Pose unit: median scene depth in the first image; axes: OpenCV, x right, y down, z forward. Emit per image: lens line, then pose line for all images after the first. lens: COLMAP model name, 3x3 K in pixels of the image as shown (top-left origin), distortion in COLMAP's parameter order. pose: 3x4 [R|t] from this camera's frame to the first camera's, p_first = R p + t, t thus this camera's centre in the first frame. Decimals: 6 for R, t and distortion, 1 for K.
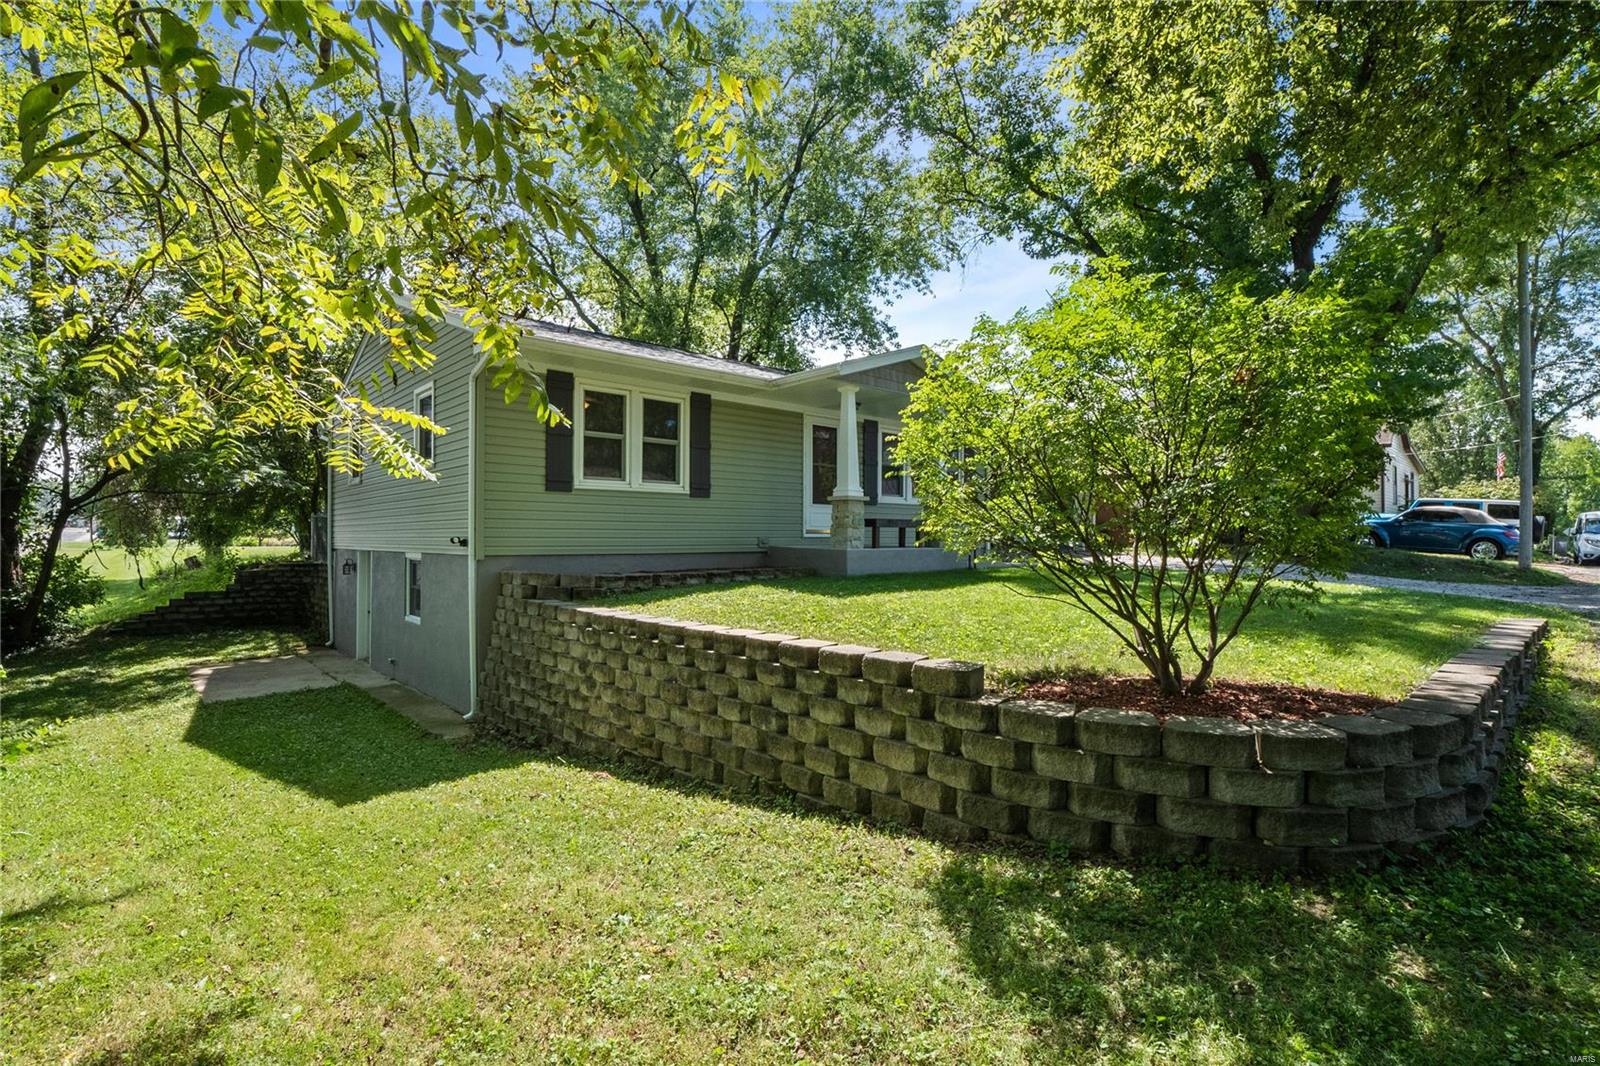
lens RADIAL K [[714.4, 0, 813.1], [0, 714.4, 533.7], [0, 0, 1]] dist [-0.001849, -0.001288]
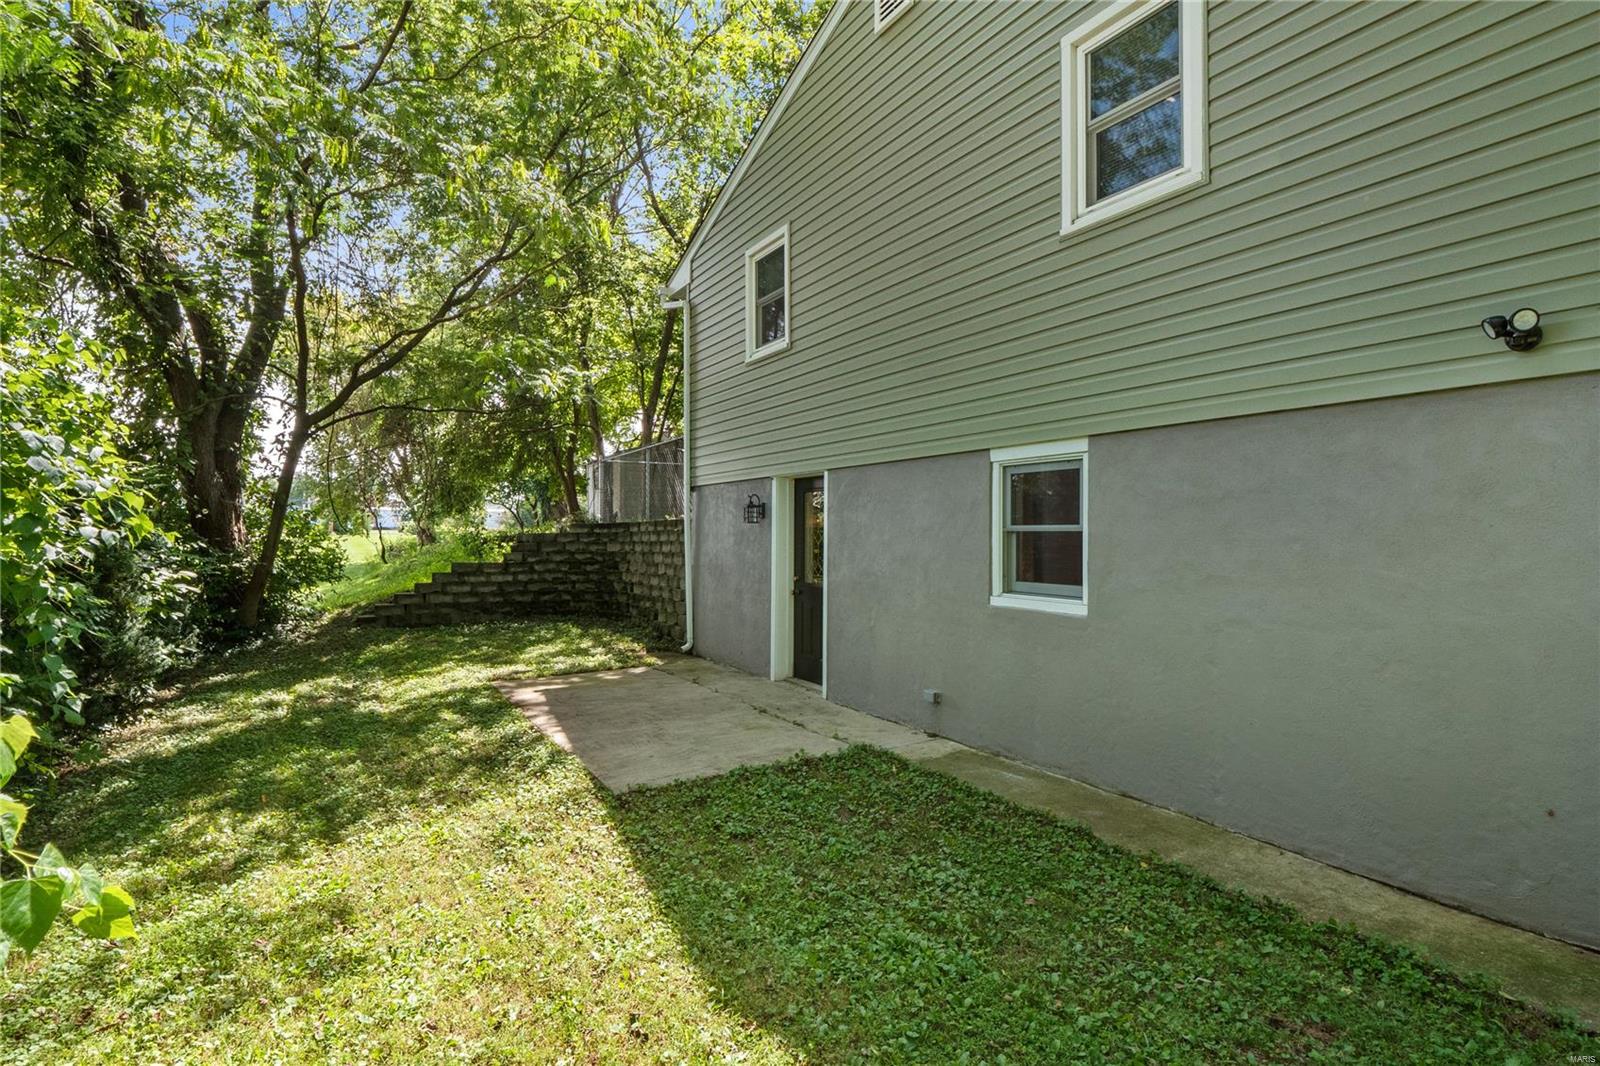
lens RADIAL K [[803.4, 0, 793.0], [0, 803.4, 529.8], [0, 0, 1]] dist [0.000150, 0.000291]
pose [[0.970799, -0.007445, -0.239779, -0.436308], [0.006943, 0.999972, -0.002939, 0.062368], [0.239795, 0.001188, 0.970823, 0.394649]]
